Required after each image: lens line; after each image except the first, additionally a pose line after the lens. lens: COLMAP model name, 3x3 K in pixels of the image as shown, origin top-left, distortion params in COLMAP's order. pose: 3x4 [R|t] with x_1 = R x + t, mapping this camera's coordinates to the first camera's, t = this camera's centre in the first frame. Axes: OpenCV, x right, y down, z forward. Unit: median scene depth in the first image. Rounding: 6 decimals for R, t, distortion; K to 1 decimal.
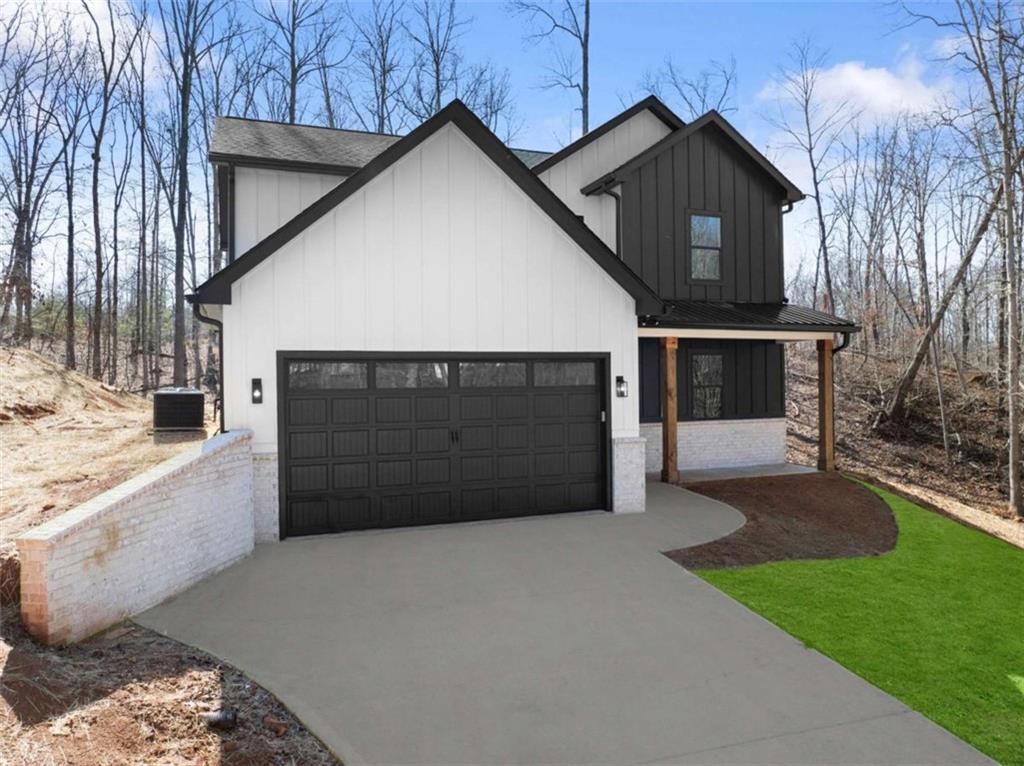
lens RADIAL K [[718.5, 0, 517.8], [0, 718.5, 383.0], [0, 0, 1]] dist [-0.038857, 0.004588]
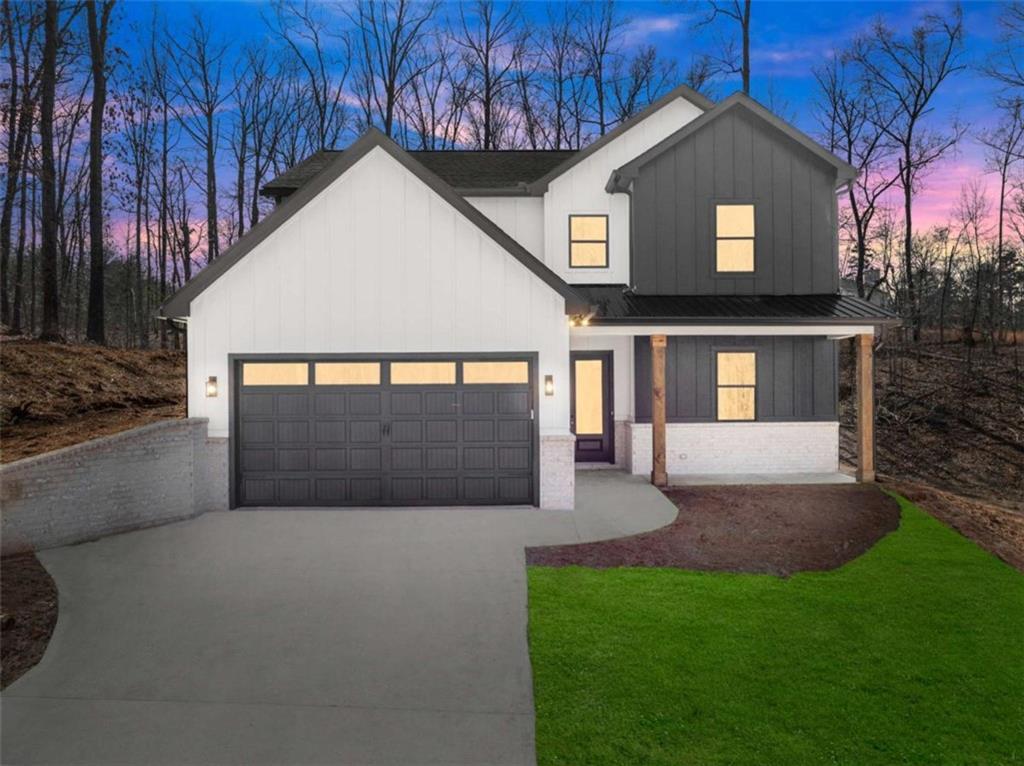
lens RADIAL K [[718.5, 0, 517.8], [0, 718.5, 383.0], [0, 0, 1]] dist [-0.038857, 0.004588]
pose [[0.935479, 0.005706, -0.353335, 0.390499], [-0.005014, 0.999983, 0.002876, -0.000836], [0.353346, -0.000919, 0.935492, 0.026481]]
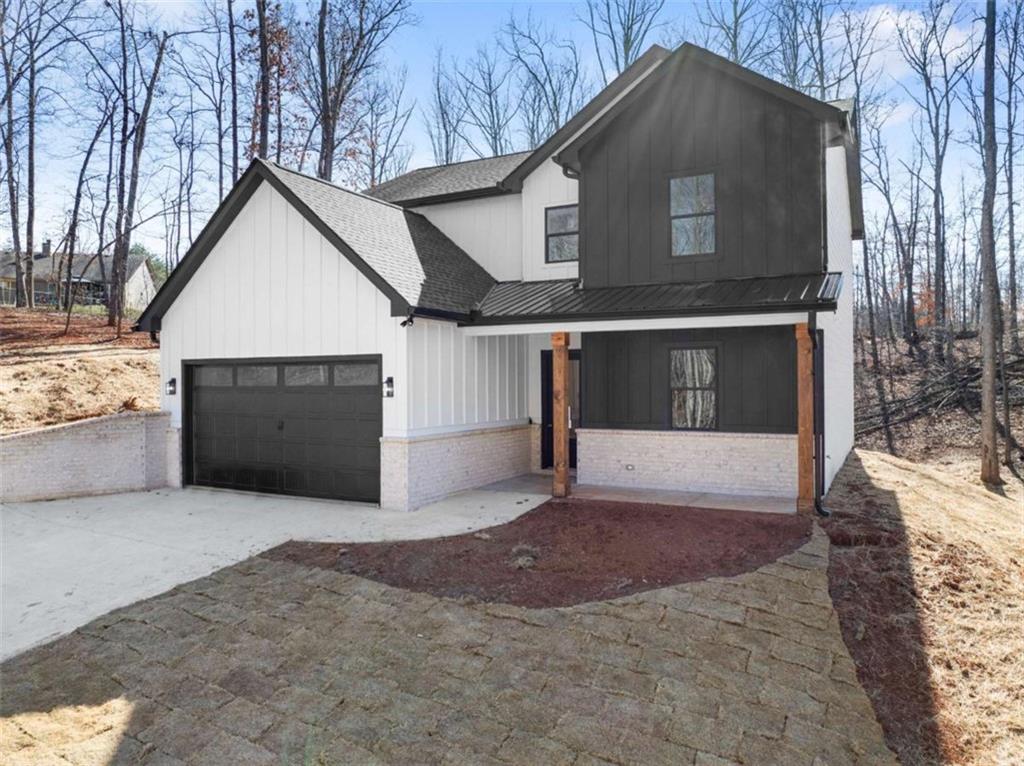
lens RADIAL K [[718.5, 0, 517.8], [0, 718.5, 383.0], [0, 0, 1]] dist [-0.038857, 0.004588]
pose [[0.657871, 0.010012, -0.753064, 0.880224], [-0.004990, 0.999948, 0.008935, -0.009401], [0.753114, -0.002120, 0.657886, 0.388991]]
